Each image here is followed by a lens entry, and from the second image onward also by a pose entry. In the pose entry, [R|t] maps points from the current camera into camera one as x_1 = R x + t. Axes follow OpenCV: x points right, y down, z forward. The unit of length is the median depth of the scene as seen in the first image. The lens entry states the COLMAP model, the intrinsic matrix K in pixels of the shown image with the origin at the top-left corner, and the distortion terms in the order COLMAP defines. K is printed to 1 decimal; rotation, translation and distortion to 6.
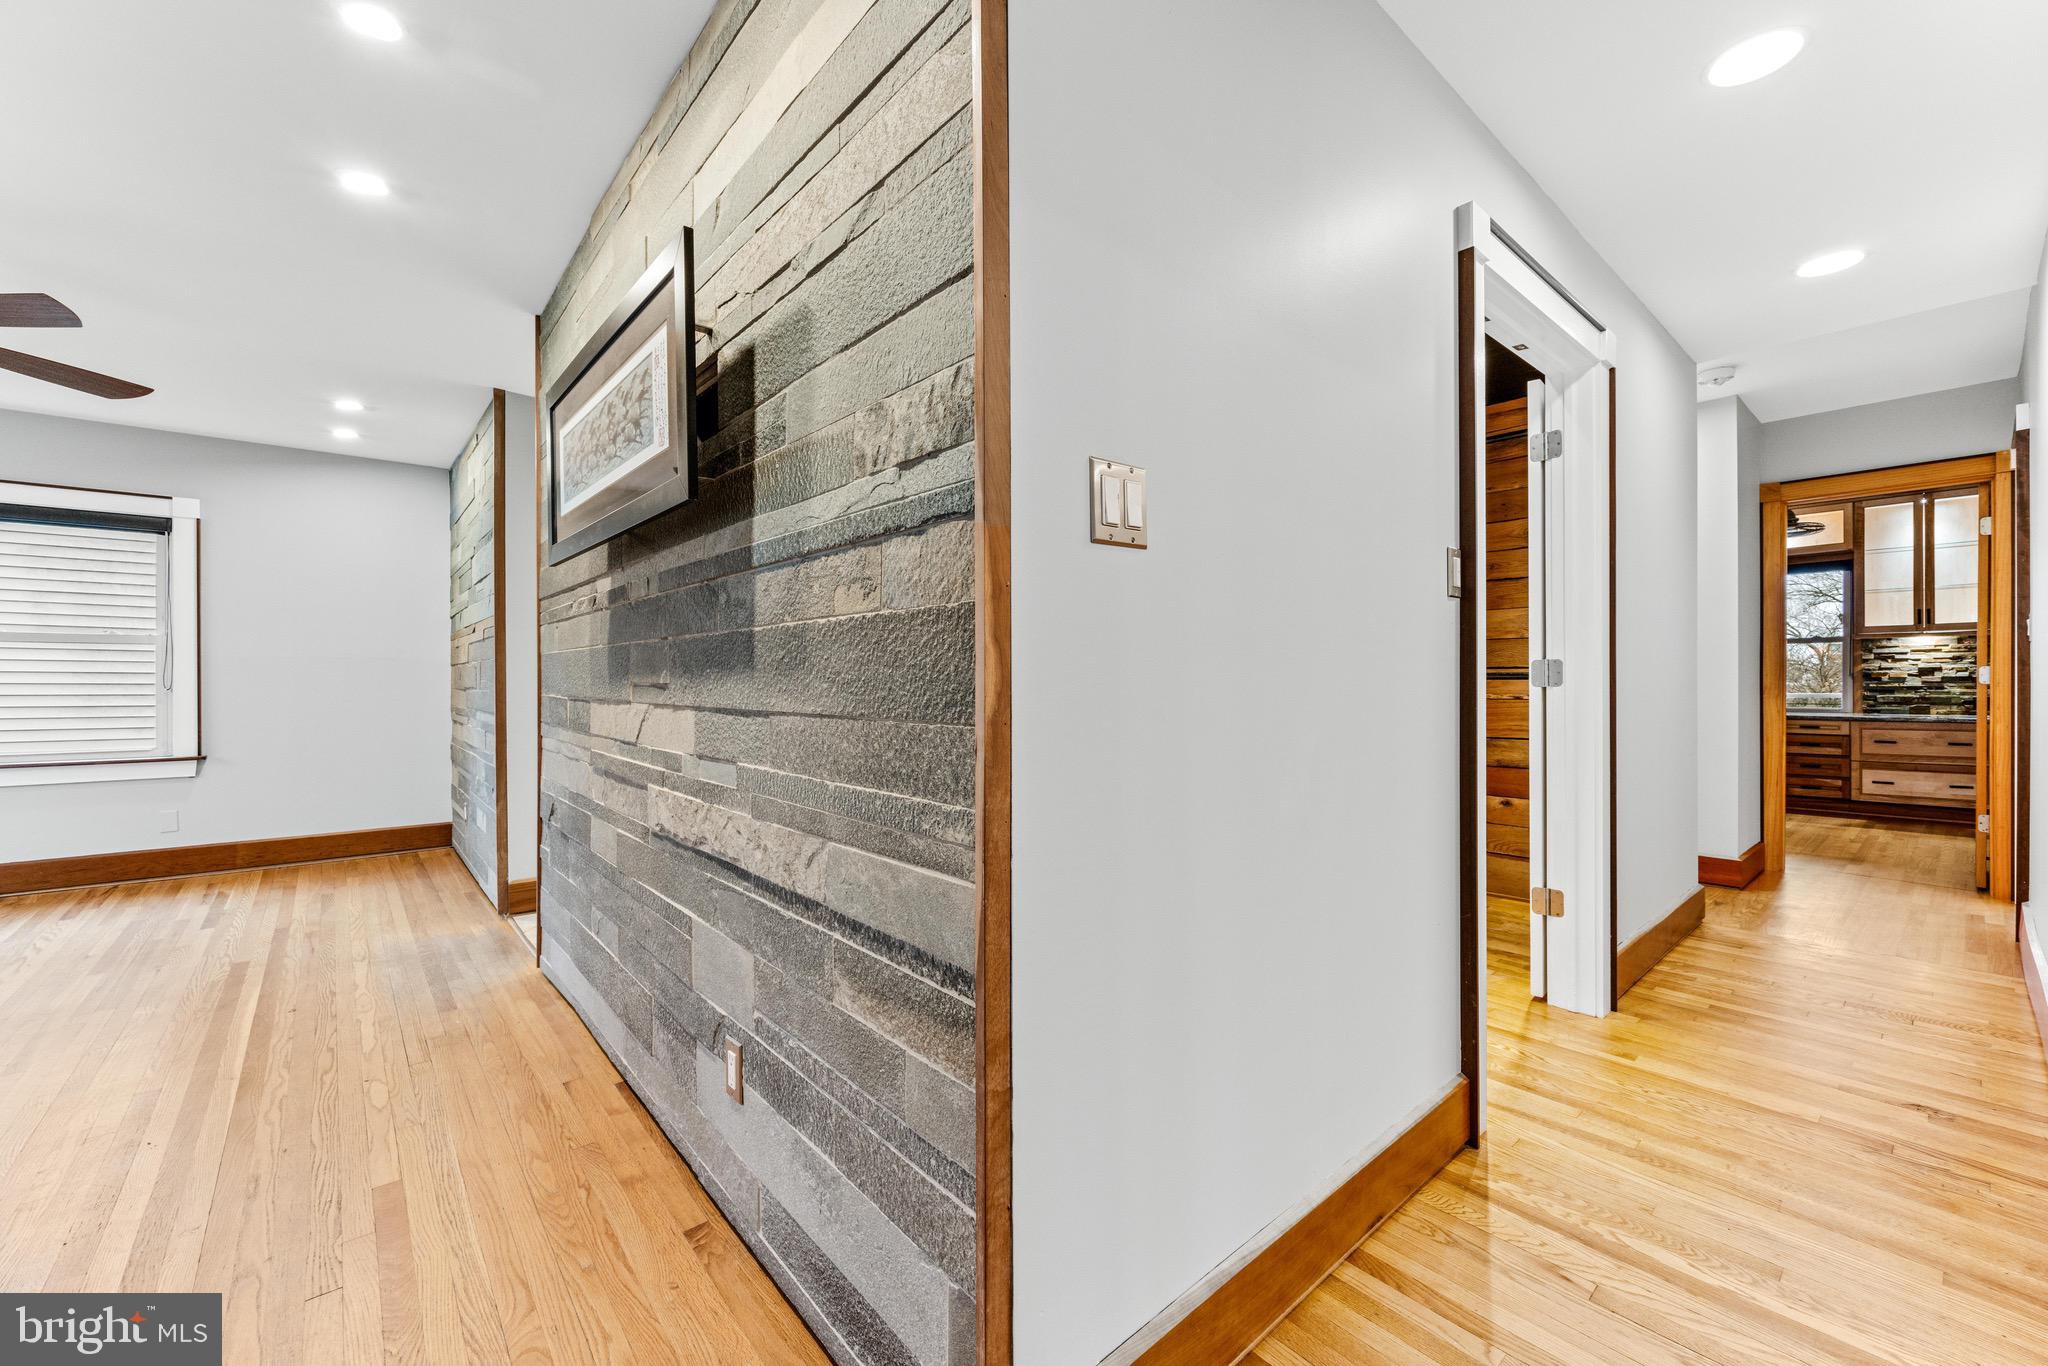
lens RADIAL K [[817.5, 0, 1027.4], [0, 817.5, 685.8], [0, 0, 1]] dist [-0.000109, -0.000416]
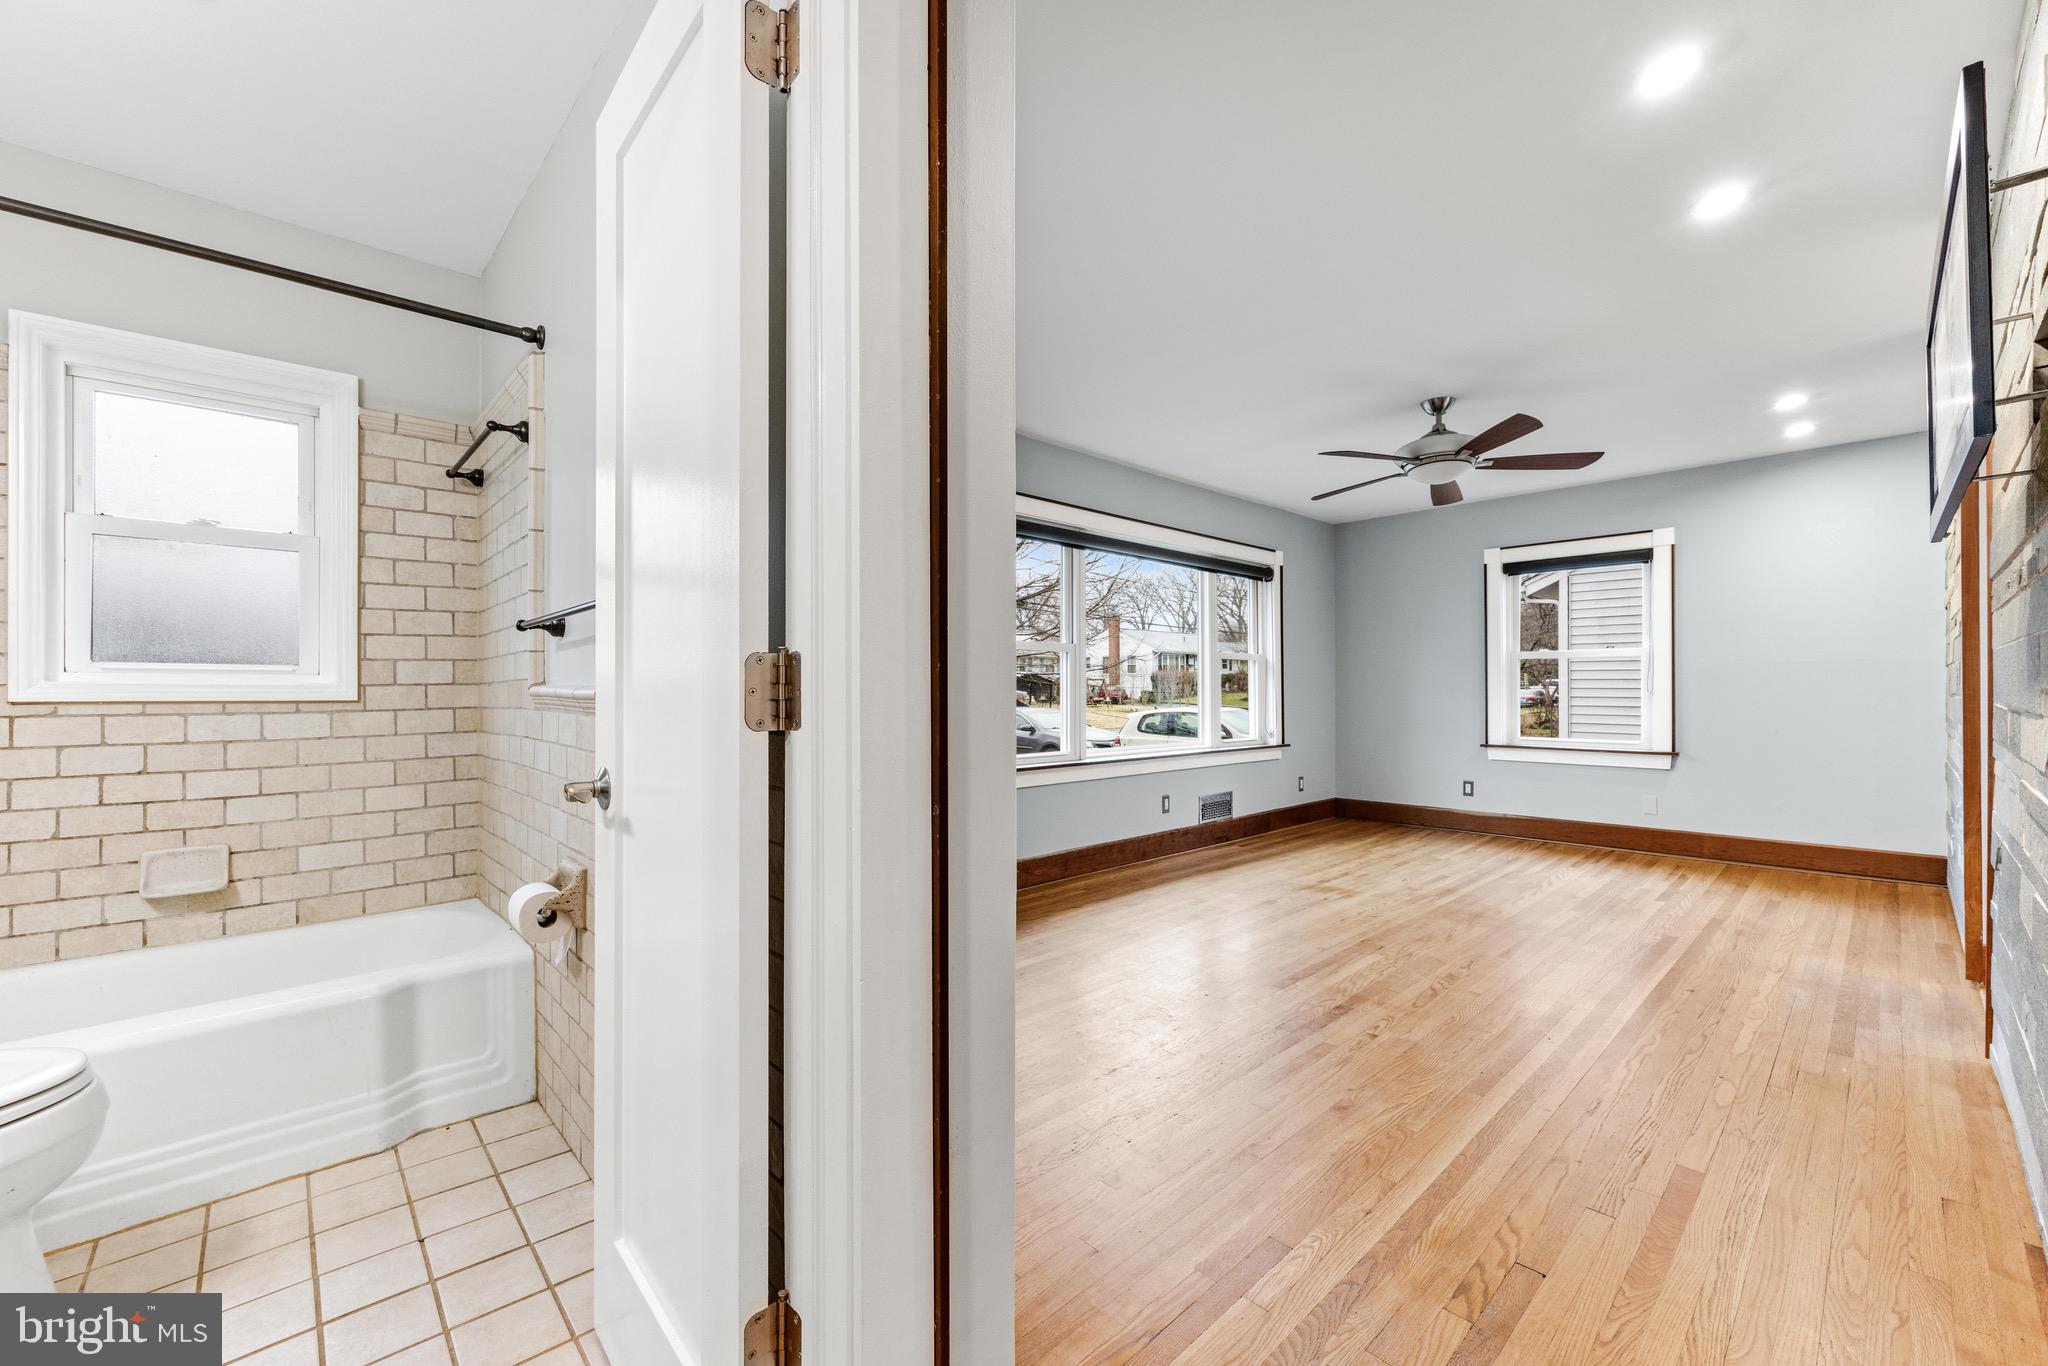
lens RADIAL K [[822.7, 0, 1023.4], [0, 822.7, 687.6], [0, 0, 1]] dist [-0.000430, -0.000153]
pose [[0.044189, -0.000846, -0.999023, 0.128221], [-0.002175, 0.999997, -0.000943, -0.001251], [0.999021, 0.002215, 0.044187, 0.056387]]
